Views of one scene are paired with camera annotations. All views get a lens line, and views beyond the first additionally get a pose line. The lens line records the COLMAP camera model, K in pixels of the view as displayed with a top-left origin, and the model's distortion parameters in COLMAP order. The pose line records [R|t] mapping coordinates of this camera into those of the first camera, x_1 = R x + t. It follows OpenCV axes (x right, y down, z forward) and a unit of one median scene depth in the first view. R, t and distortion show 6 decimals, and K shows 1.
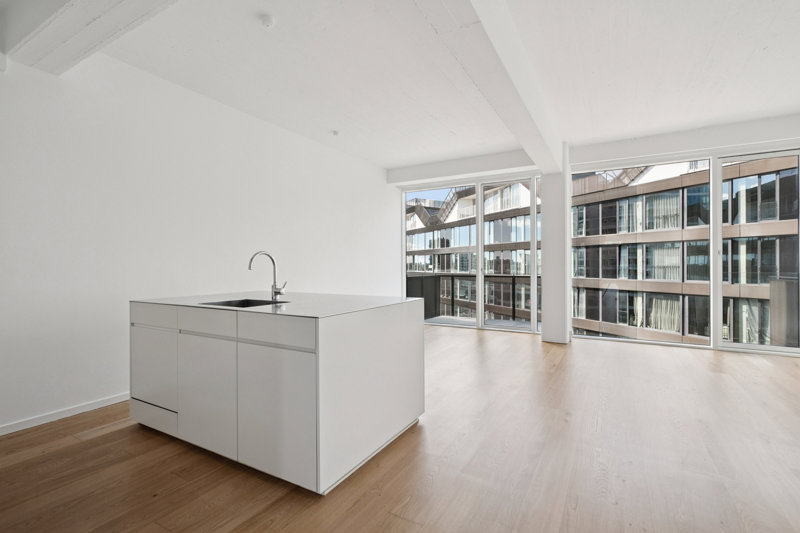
lens RADIAL K [[379.8, 0, 401.9], [0, 379.8, 263.2], [0, 0, 1]] dist [-0.001702, -0.000523]
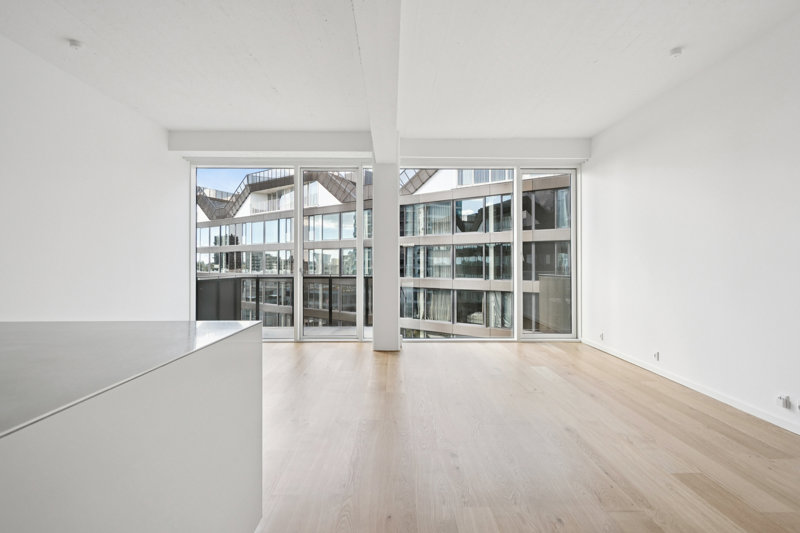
lens RADIAL K [[379.8, 0, 401.9], [0, 379.8, 263.2], [0, 0, 1]] dist [-0.001702, -0.000523]
pose [[0.860442, 0.003857, 0.509533, -0.006541], [-0.004420, 0.999990, -0.000105, 0.000164], [-0.509529, -0.002162, 0.860451, 0.045297]]
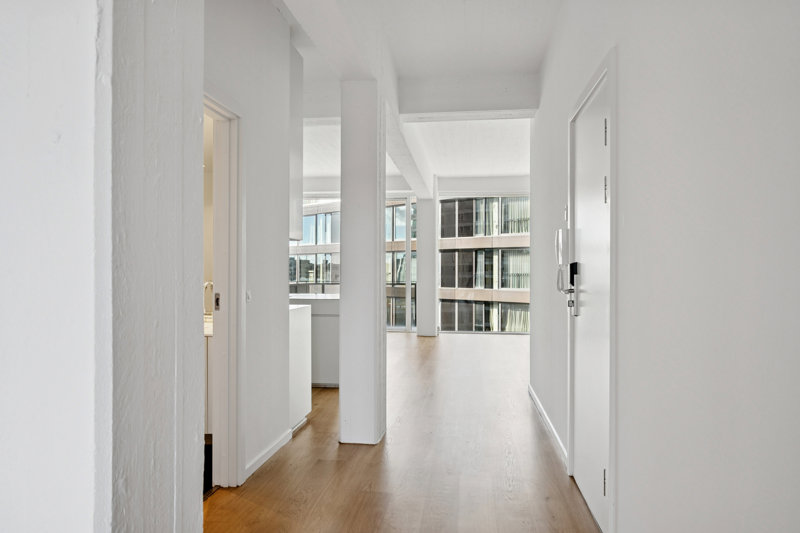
lens RADIAL K [[564.7, 0, 400.0], [0, 564.7, 266.5], [0, 0, 1]] dist [0.002147, 0.002827]
pose [[0.926813, 0.006589, 0.375464, -0.081962], [-0.005064, 0.999974, -0.005049, -0.001583], [-0.375488, 0.002778, 0.926823, -0.148686]]
